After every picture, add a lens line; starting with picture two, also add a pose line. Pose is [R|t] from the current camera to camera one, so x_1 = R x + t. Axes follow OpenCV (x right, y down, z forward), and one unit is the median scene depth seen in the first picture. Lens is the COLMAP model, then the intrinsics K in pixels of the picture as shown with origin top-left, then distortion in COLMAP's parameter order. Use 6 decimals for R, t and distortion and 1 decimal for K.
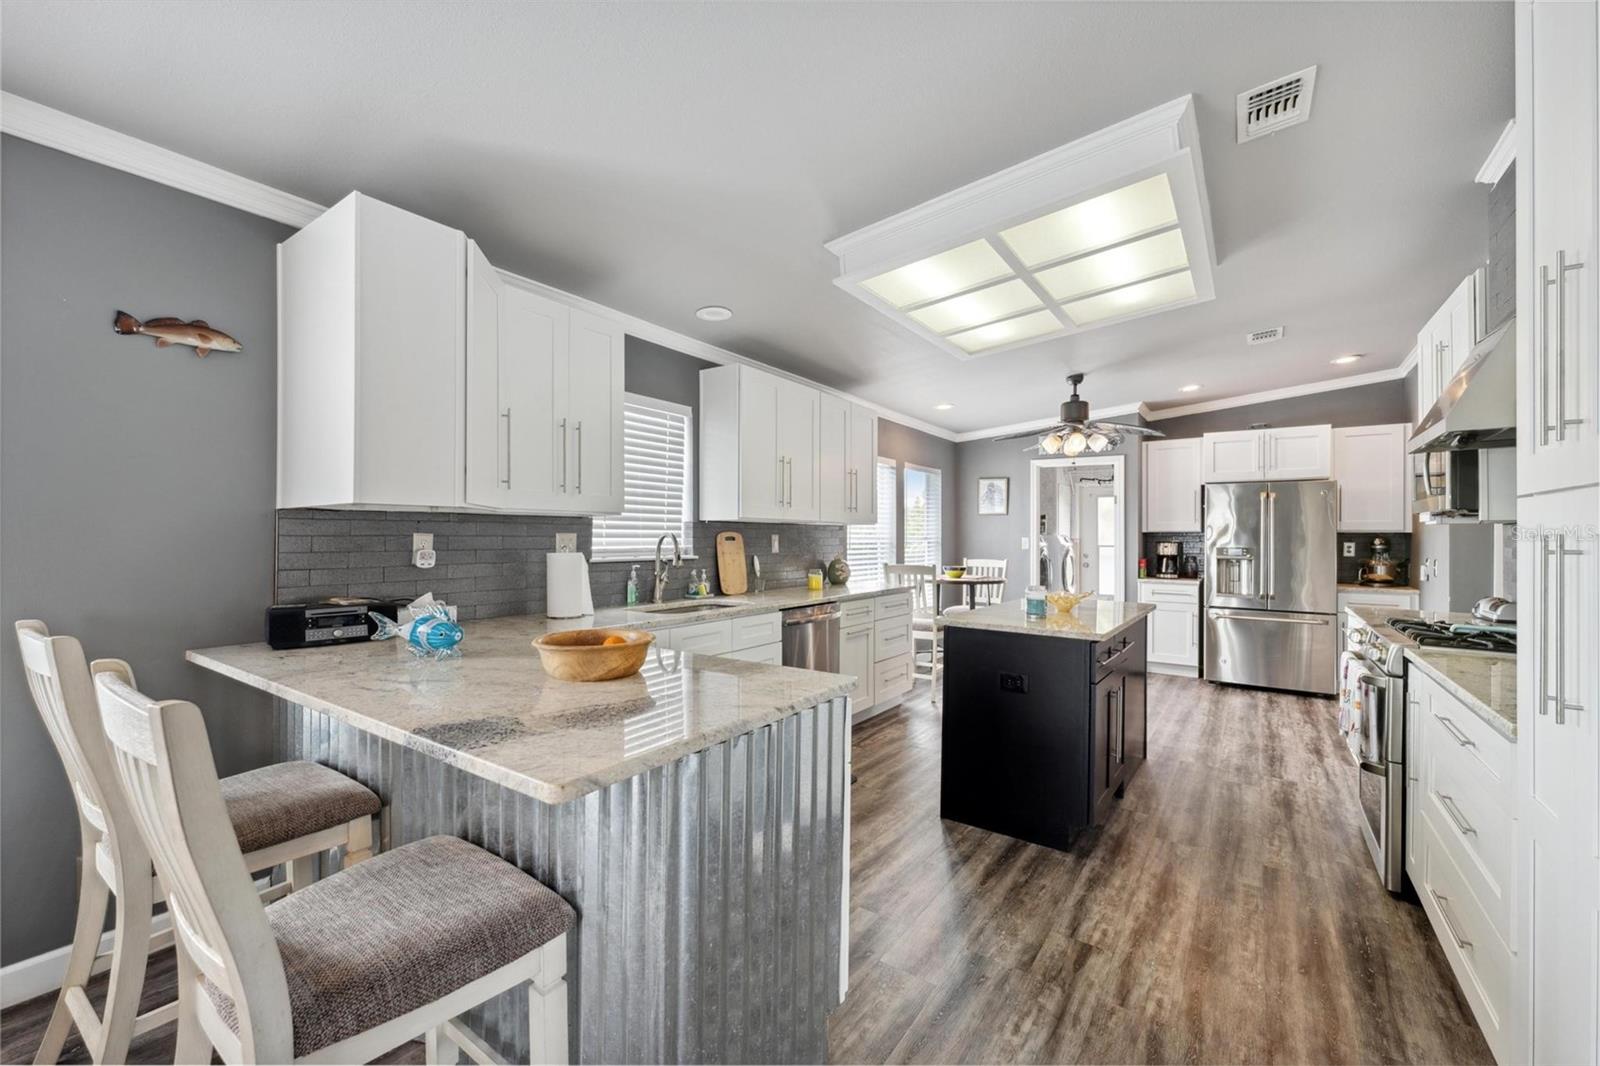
lens RADIAL K [[656.2, 0, 796.2], [0, 656.2, 540.8], [0, 0, 1]] dist [0.001375, 0.000178]
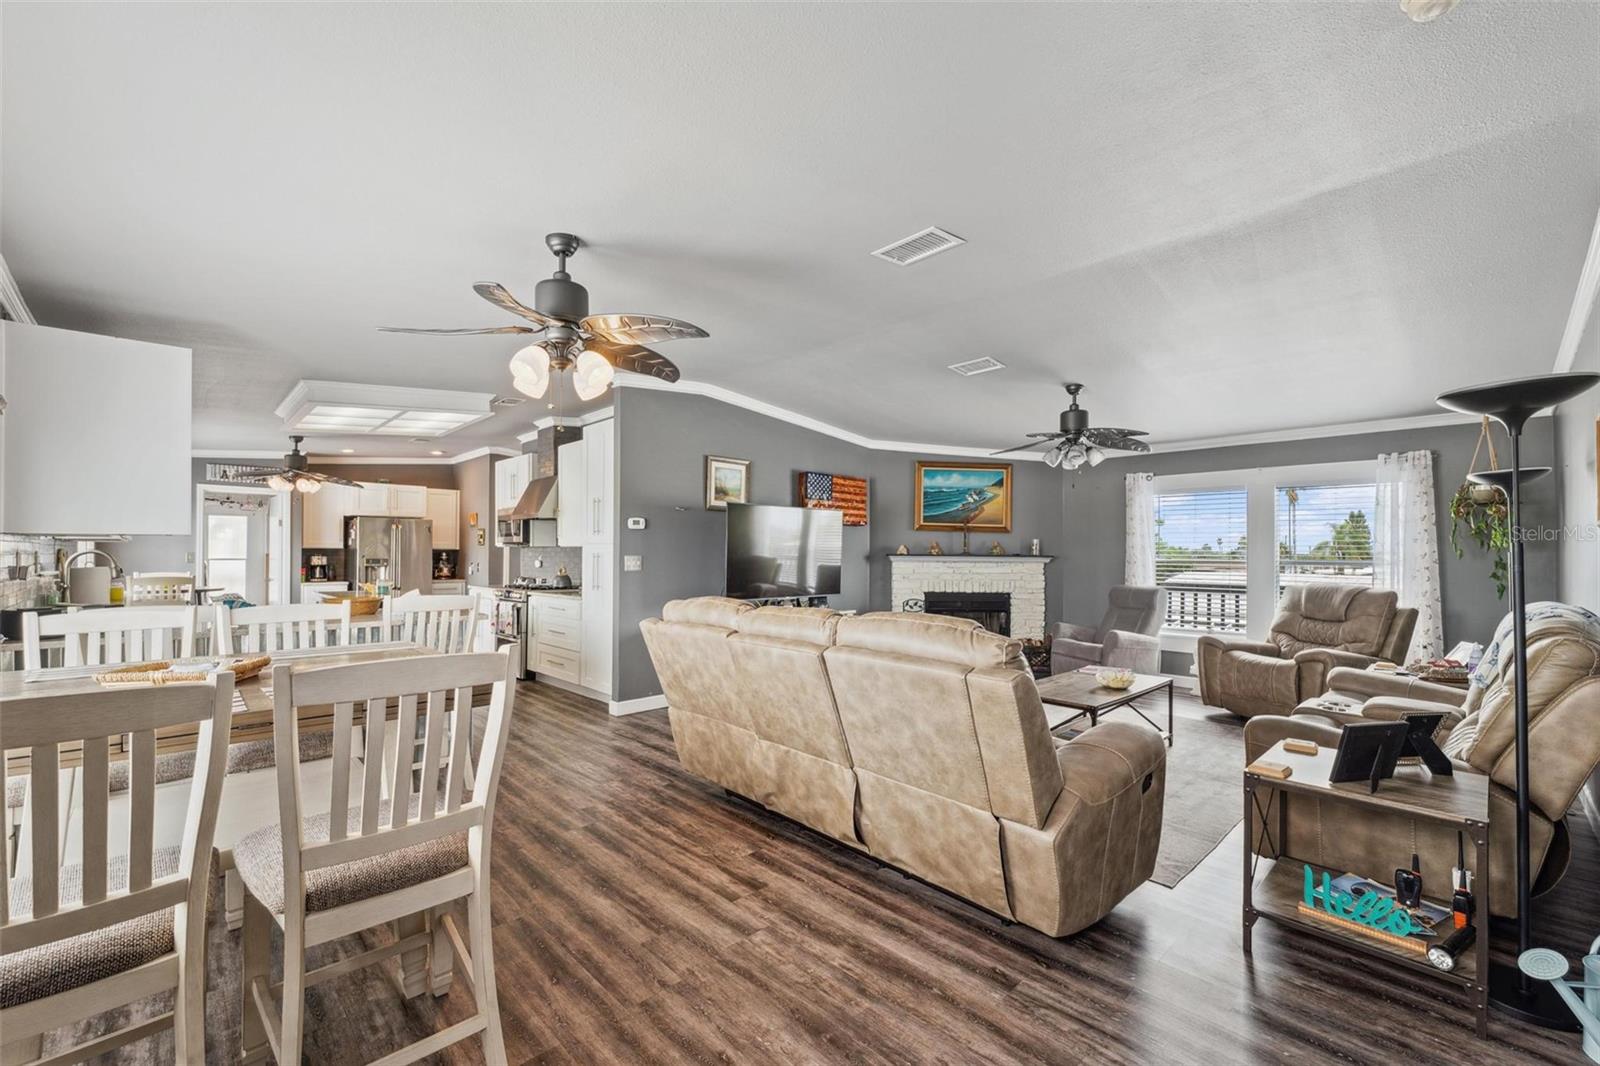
lens RADIAL K [[656.2, 0, 796.2], [0, 656.2, 540.8], [0, 0, 1]] dist [0.001375, 0.000178]
pose [[0.197743, 0.016819, 0.980110, -0.665350], [0.005103, 0.999822, -0.018187, 0.001483], [-0.980241, 0.008598, 0.197621, -0.285025]]
